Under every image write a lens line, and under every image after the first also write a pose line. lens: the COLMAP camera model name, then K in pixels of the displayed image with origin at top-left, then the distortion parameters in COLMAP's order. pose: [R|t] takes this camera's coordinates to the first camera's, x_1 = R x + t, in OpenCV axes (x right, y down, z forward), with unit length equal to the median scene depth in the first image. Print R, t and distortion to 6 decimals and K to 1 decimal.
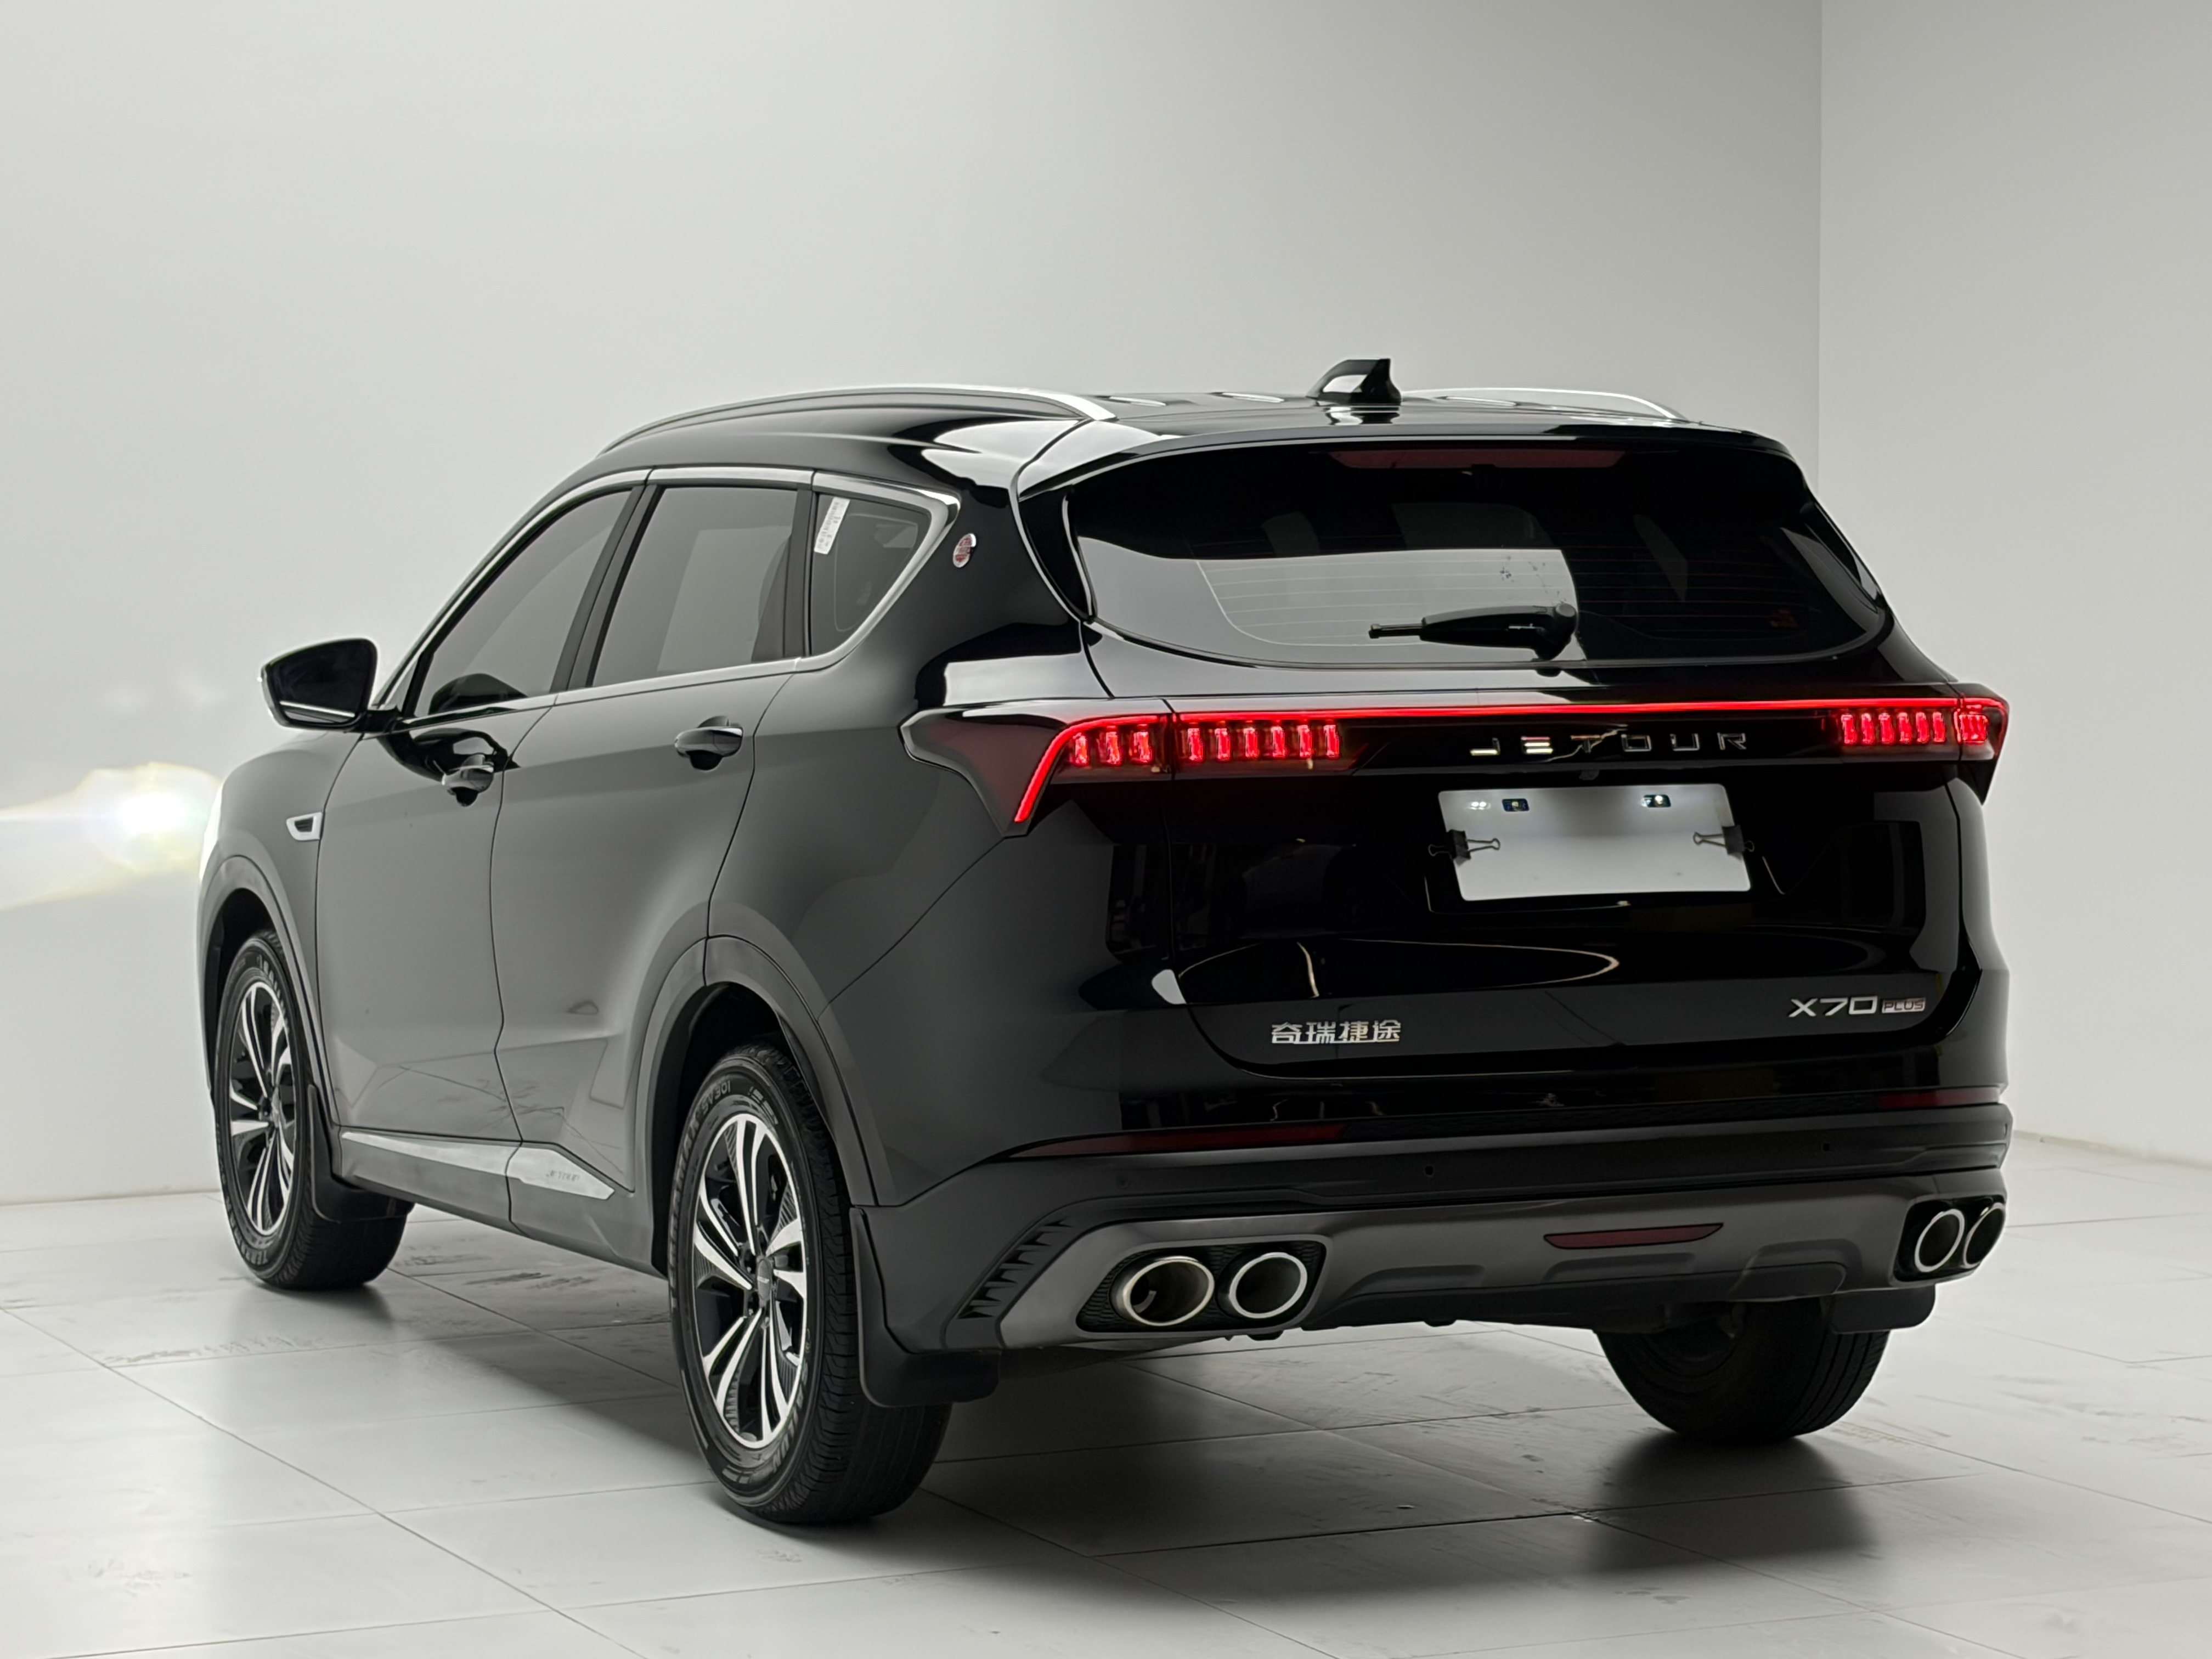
lens RADIAL K [[5096.5, 0, 1098.9], [0, 5096.5, 824.0], [0, 0, 1]] dist [0.382515, 0.000000]
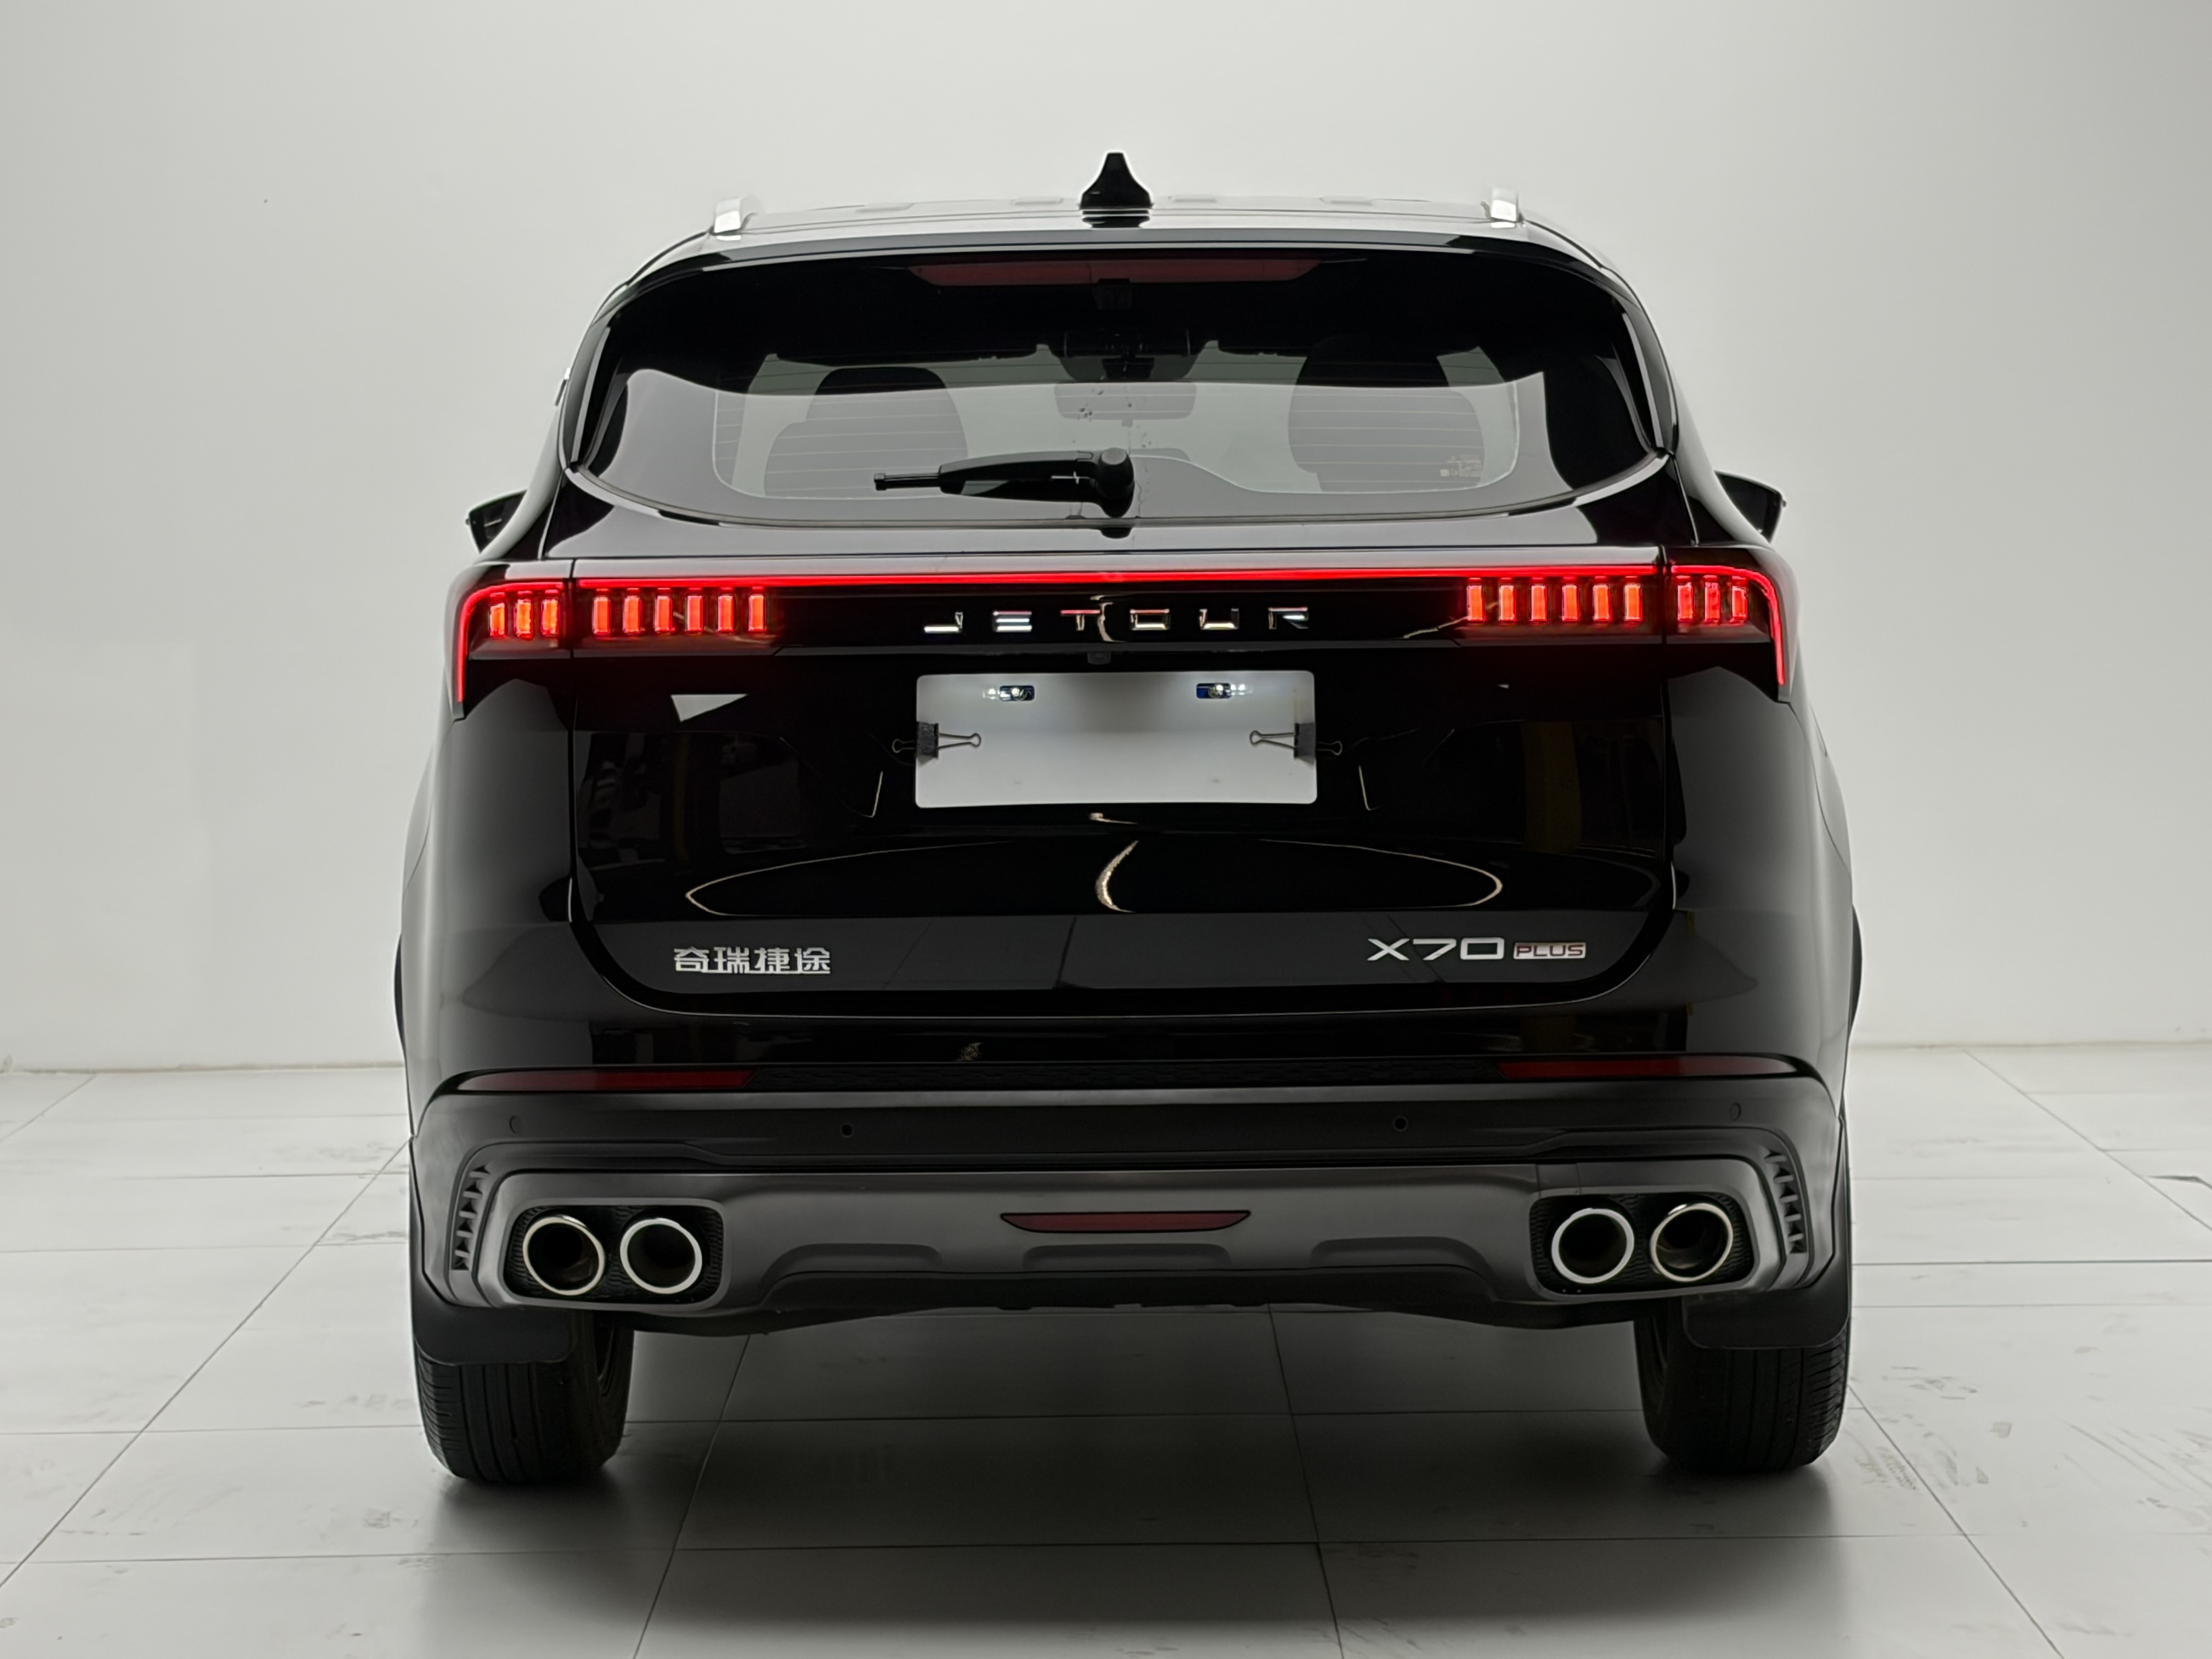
lens RADIAL K [[5096.5, 0, 1088.3], [0, 5096.5, 823.9], [0, 0, 1]] dist [0.382515, 0.000000]
pose [[0.905182, 0.029271, -0.424015, 0.440398], [-0.014754, 0.999188, 0.037481, -0.013578], [0.424768, -0.027671, 0.904879, 0.256562]]
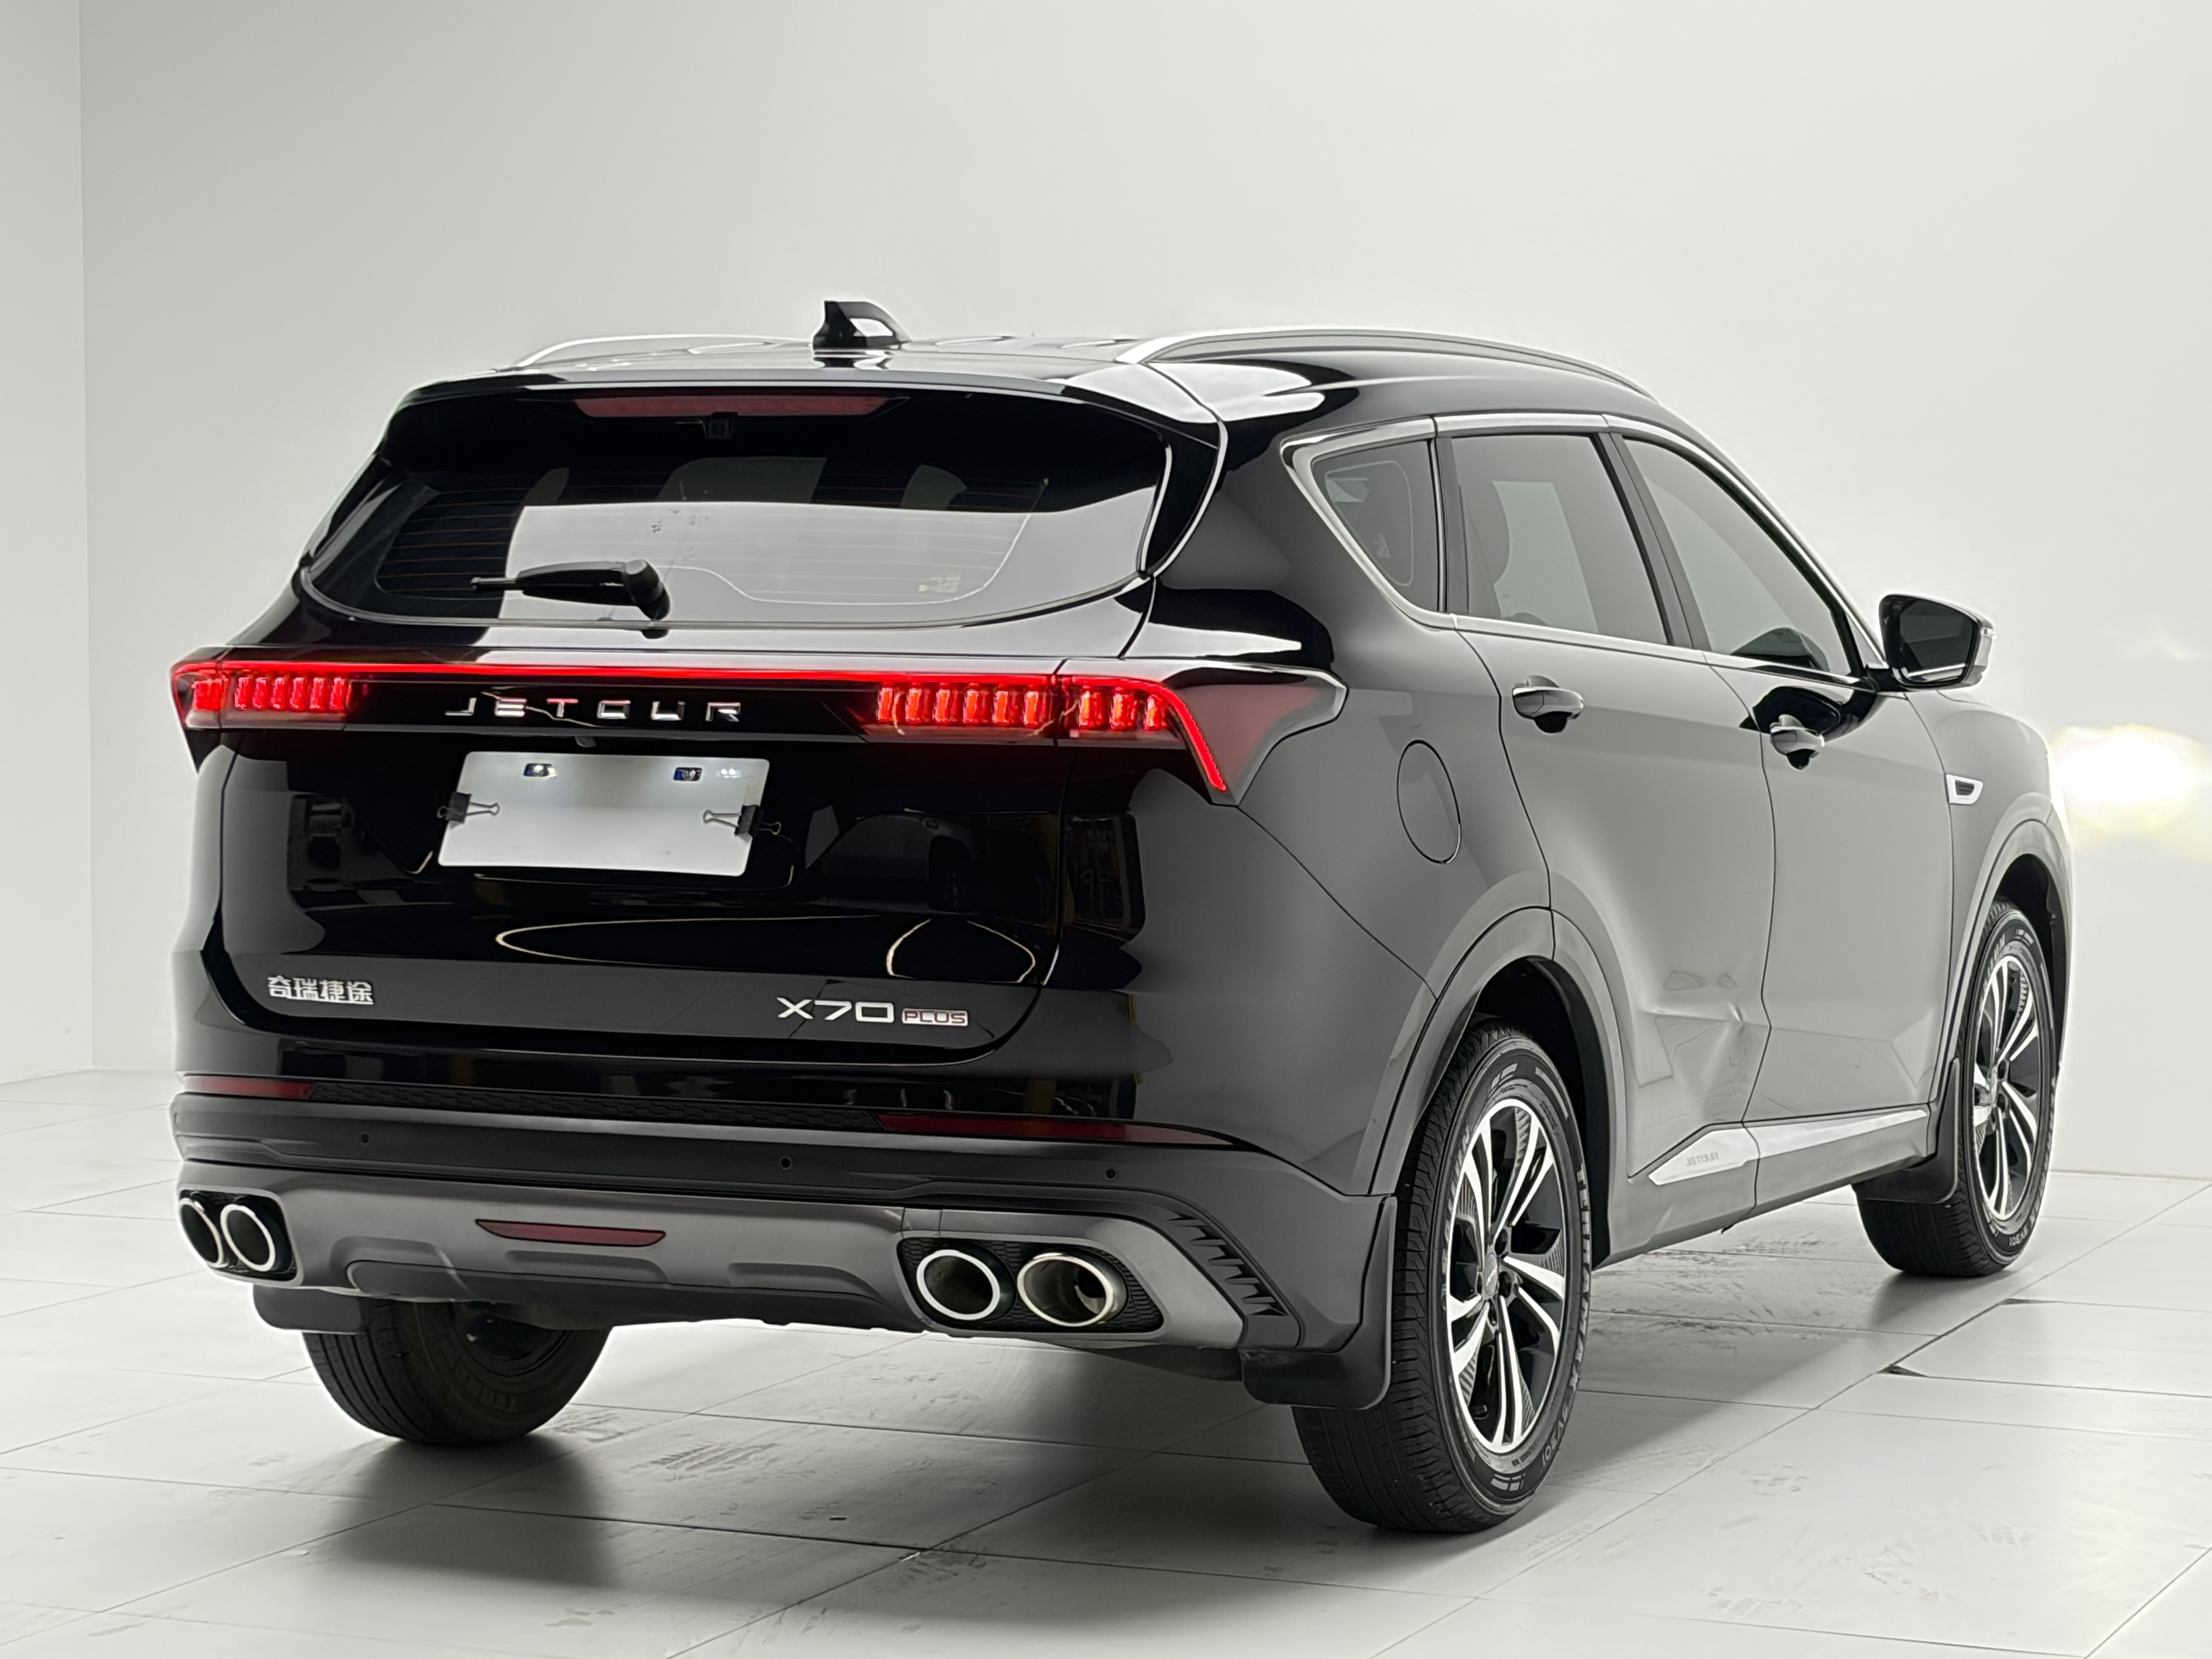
lens RADIAL K [[5096.5, 0, 1093.7], [0, 5096.5, 836.0], [0, 0, 1]] dist [0.382515, 0.000000]
pose [[0.650074, 0.053707, -0.757970, 0.868025], [-0.045299, 0.998464, 0.031897, -0.026388], [0.758519, 0.013600, 0.651509, 0.455543]]
